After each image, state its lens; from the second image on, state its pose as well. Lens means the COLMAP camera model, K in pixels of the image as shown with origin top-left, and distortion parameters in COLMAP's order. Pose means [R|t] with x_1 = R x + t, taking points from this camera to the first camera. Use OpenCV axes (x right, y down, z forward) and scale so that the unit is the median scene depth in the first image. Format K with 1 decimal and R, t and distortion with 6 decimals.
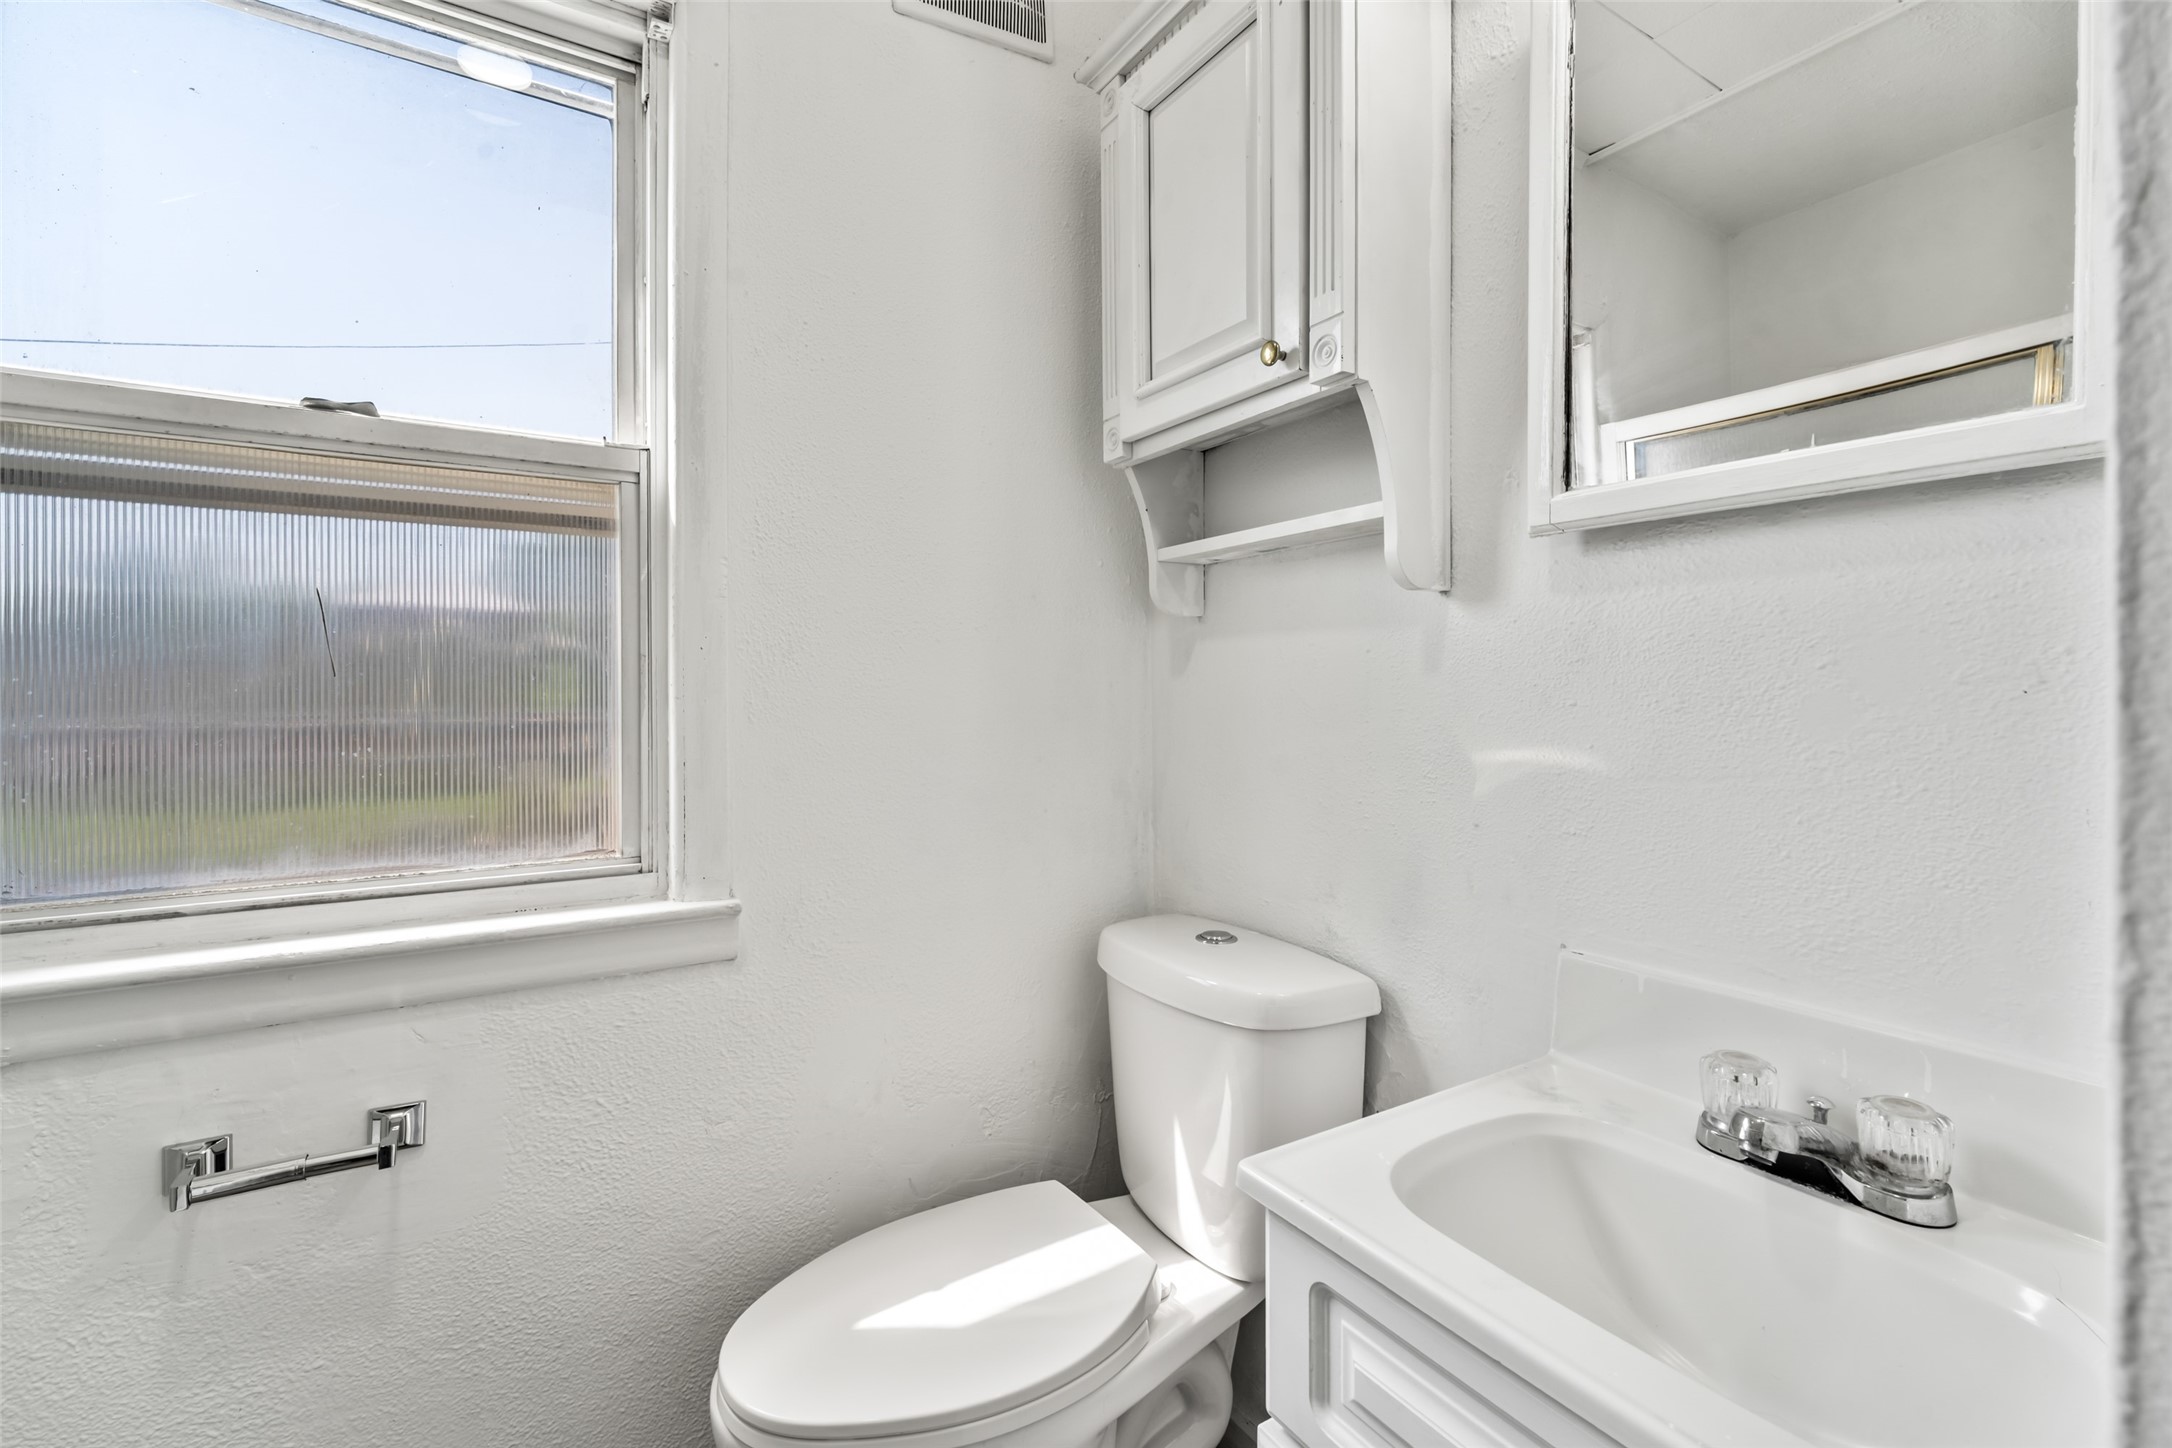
lens RADIAL K [[908.7, 0, 1105.6], [0, 908.7, 702.5], [0, 0, 1]] dist [0.005187, -0.003383]
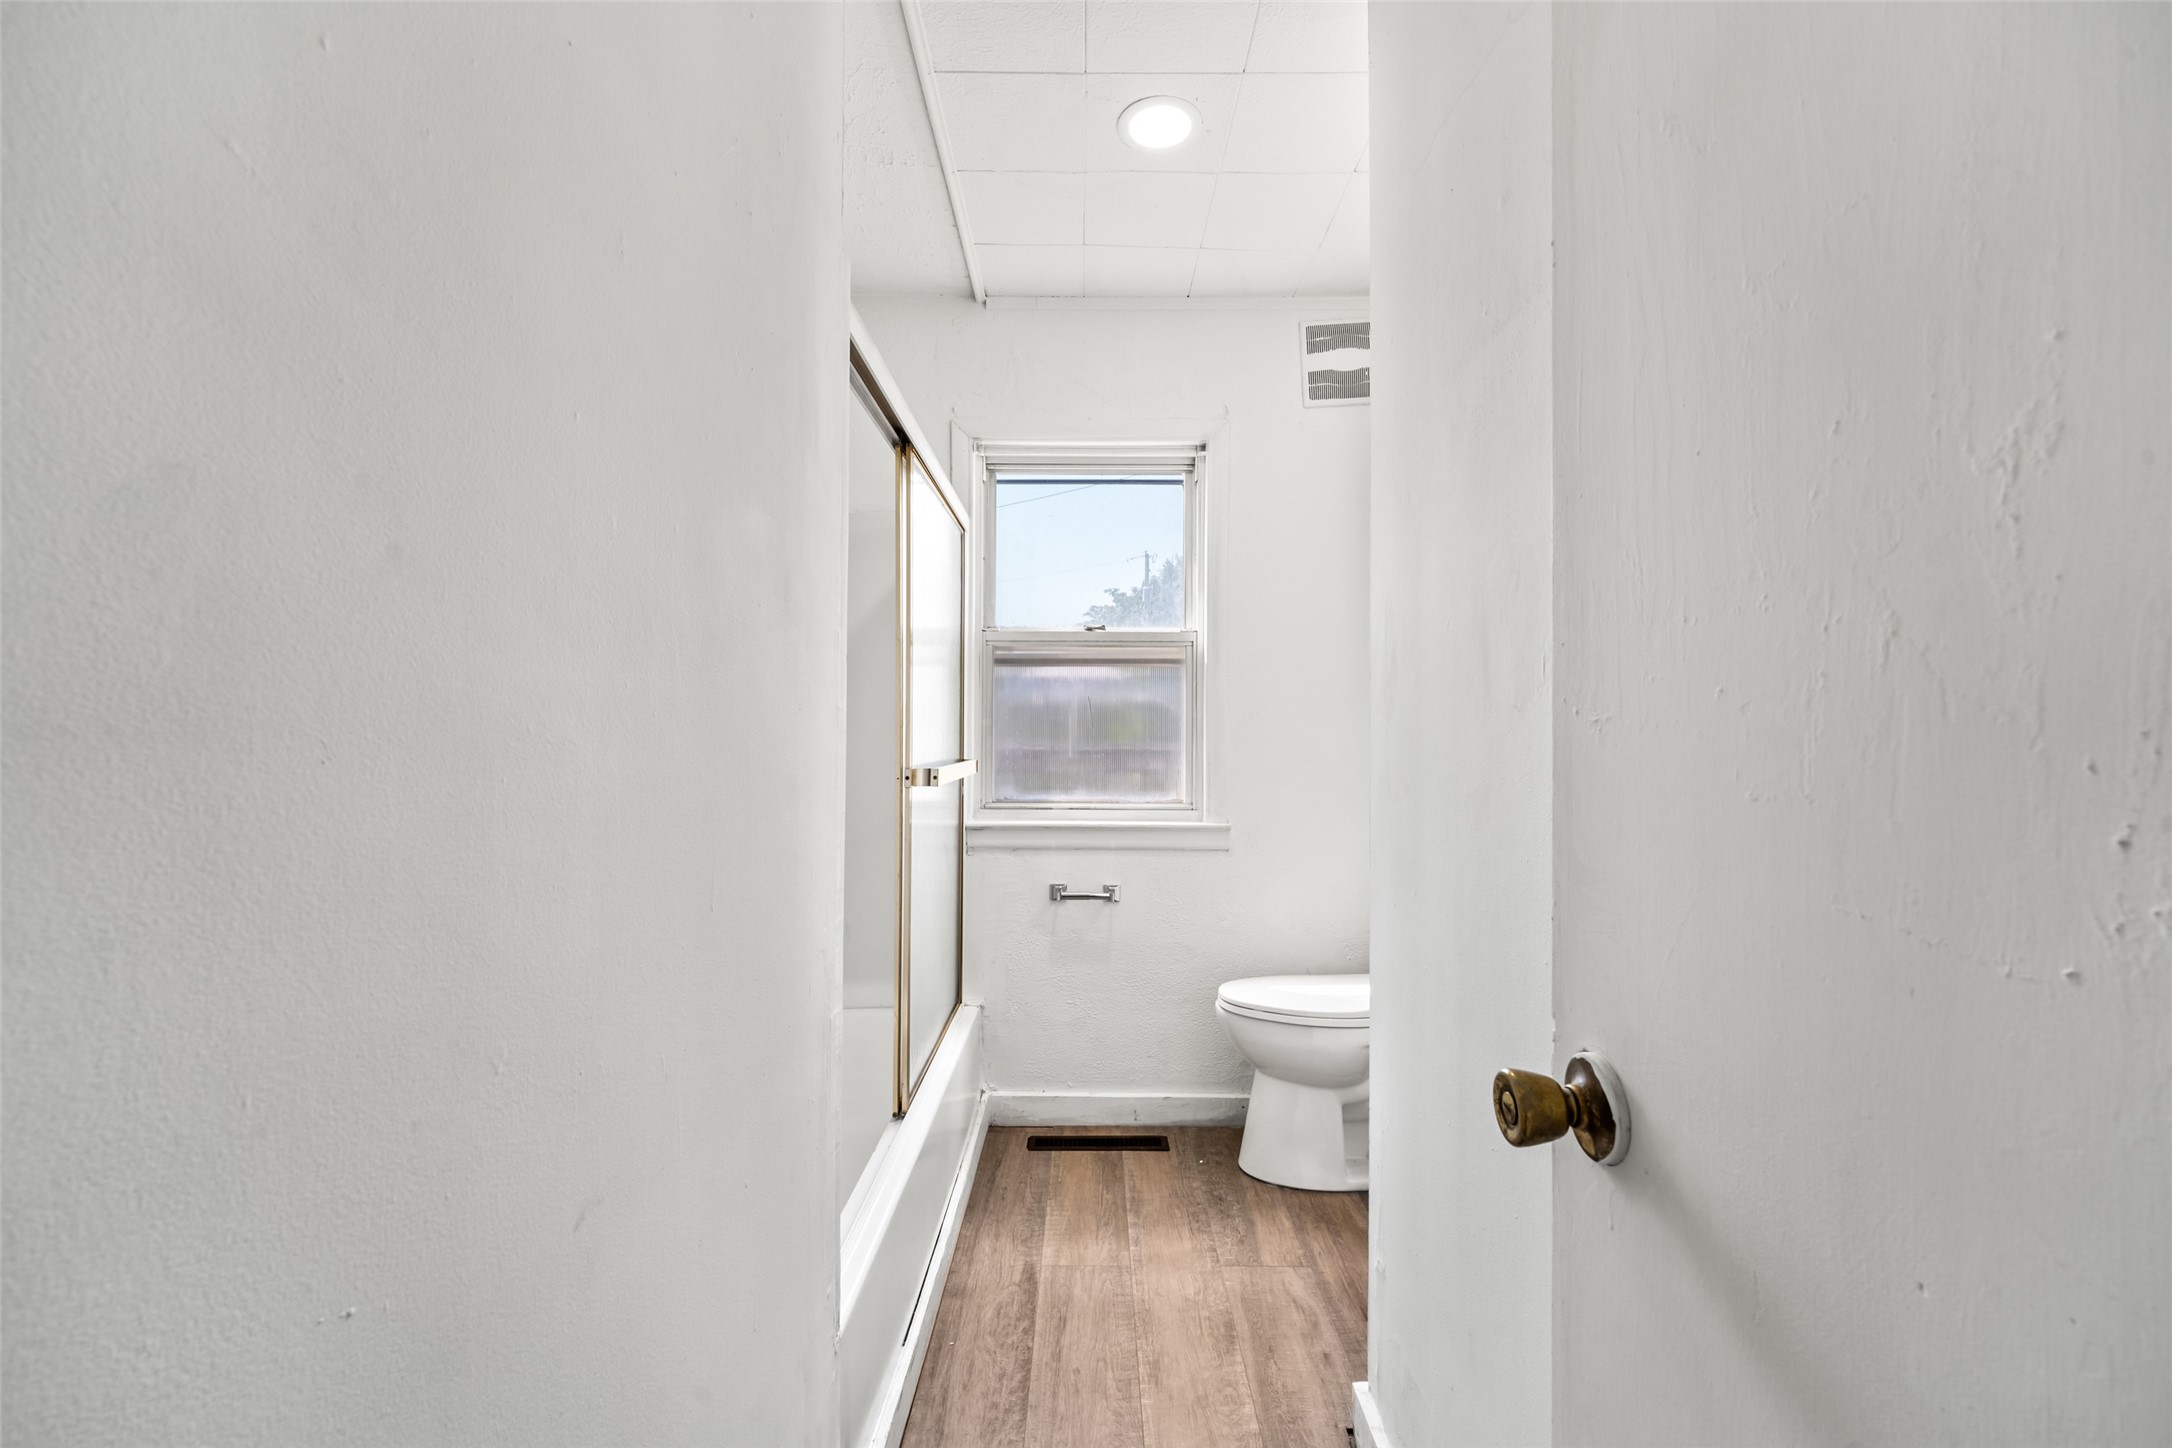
lens RADIAL K [[908.7, 0, 1093.0], [0, 908.7, 730.9], [0, 0, 1]] dist [0.005187, -0.003383]
pose [[0.833502, -0.000427, -0.552516, 0.585836], [-0.008203, 0.999880, -0.013146, 0.016568], [0.552455, 0.015489, 0.833399, -1.127379]]
